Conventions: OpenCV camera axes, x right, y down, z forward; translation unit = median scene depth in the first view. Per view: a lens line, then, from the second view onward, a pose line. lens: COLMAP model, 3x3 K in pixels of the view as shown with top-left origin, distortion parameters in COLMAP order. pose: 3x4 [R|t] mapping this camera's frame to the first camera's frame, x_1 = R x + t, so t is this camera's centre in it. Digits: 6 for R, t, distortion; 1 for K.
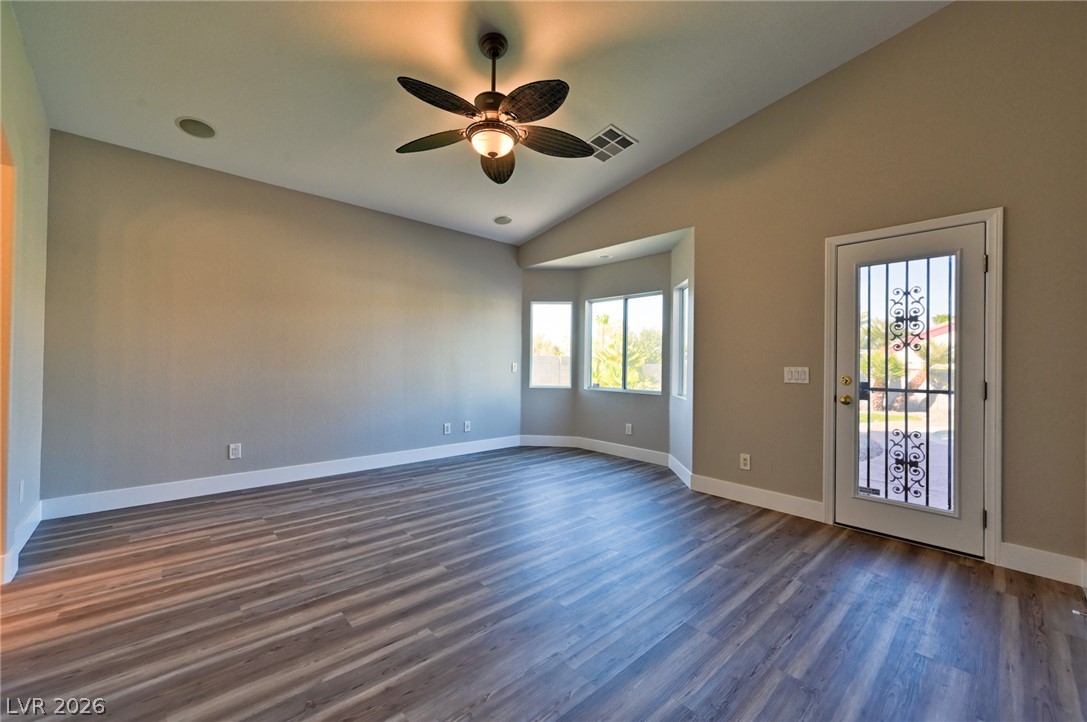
lens RADIAL K [[427.3, 0, 547.6], [0, 427.3, 359.7], [0, 0, 1]] dist [-0.000463, 0.000148]
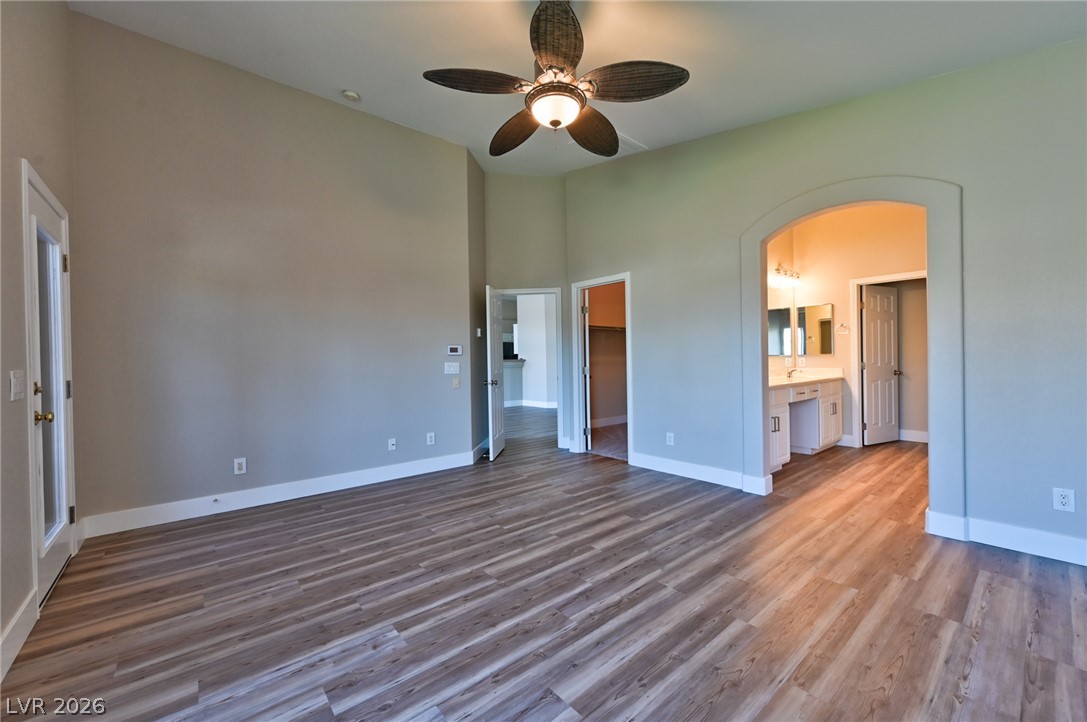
lens RADIAL K [[423.1, 0, 548.3], [0, 423.1, 361.1], [0, 0, 1]] dist [0.000407, -0.000011]
pose [[-0.999286, 0.002201, 0.037717, -0.140483], [0.002023, 0.999987, -0.004737, 0.010292], [-0.037727, -0.004658, -0.999277, 1.784261]]
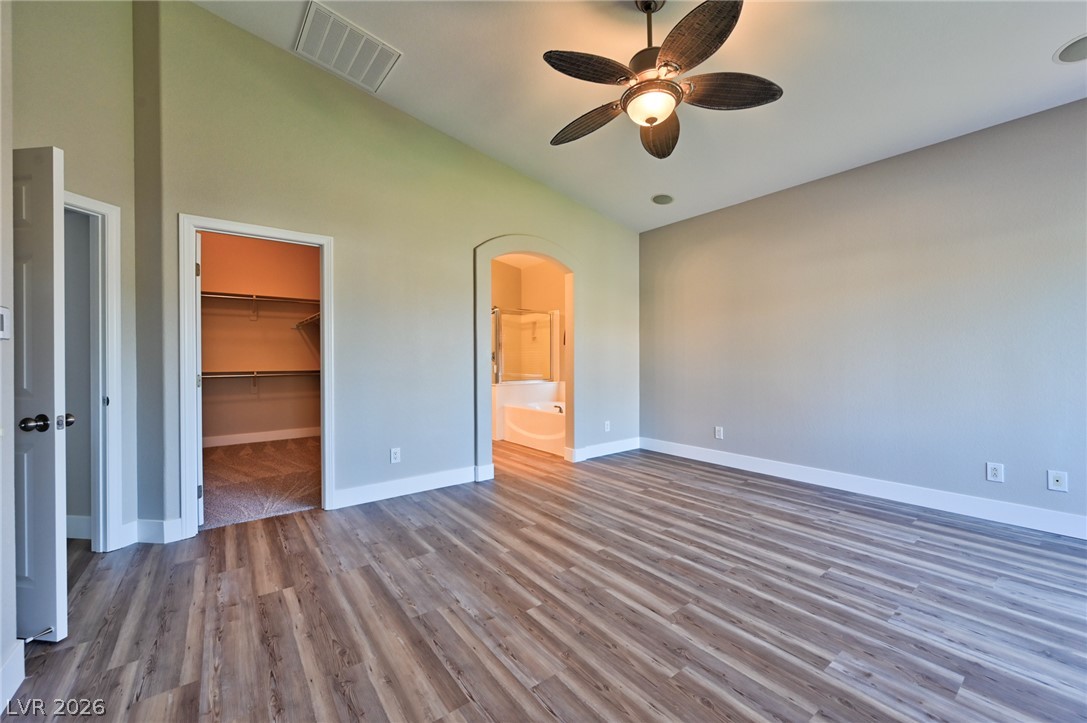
lens RADIAL K [[427.3, 0, 547.6], [0, 427.3, 360.2], [0, 0, 1]] dist [-0.000463, 0.000148]
pose [[-0.092505, -0.012184, -0.995638, 0.721415], [0.012935, 0.999826, -0.013437, 0.019953], [0.995628, -0.014121, -0.092332, 0.827516]]
